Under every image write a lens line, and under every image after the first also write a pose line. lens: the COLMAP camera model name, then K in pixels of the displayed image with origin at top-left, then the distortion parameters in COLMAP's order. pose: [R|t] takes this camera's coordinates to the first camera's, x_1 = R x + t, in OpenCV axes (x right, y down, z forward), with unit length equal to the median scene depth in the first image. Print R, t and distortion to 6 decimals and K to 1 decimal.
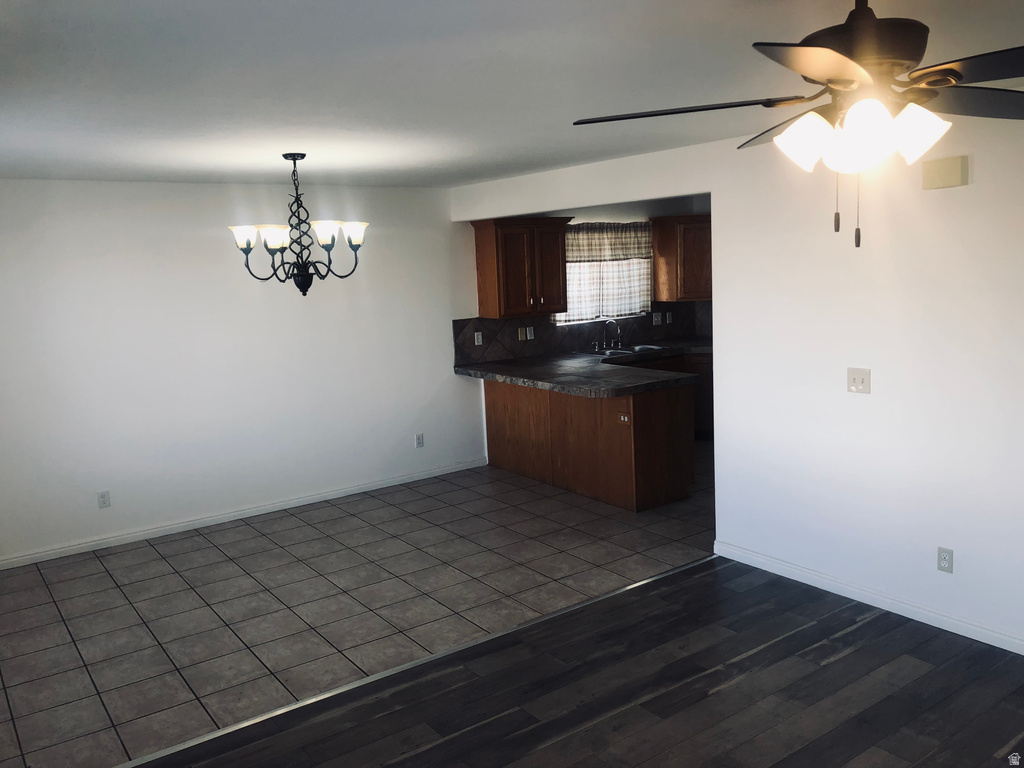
lens RADIAL K [[825.1, 0, 512.0], [0, 825.1, 384.0], [0, 0, 1]] dist [0.113869, -0.226942]
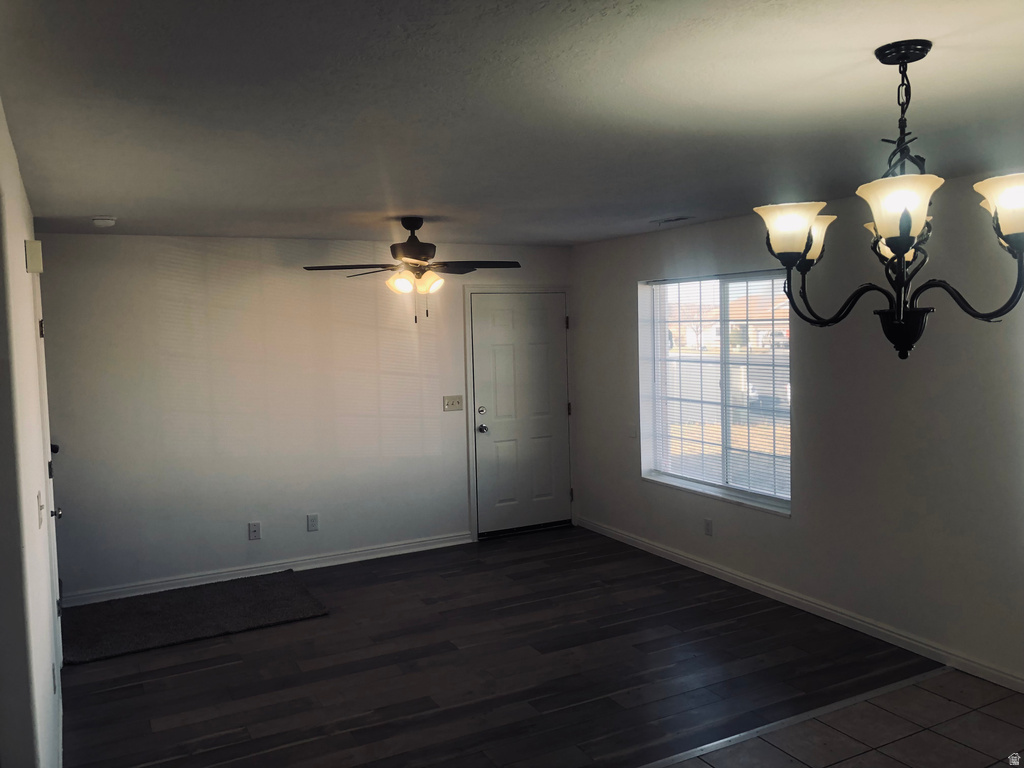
lens RADIAL K [[825.1, 0, 512.0], [0, 825.1, 384.0], [0, 0, 1]] dist [0.113869, -0.226942]
pose [[-0.989899, 0.053231, 0.131400, -0.095263], [0.080429, 0.974108, 0.211291, -0.222474], [-0.116751, 0.219725, -0.968550, 1.575306]]
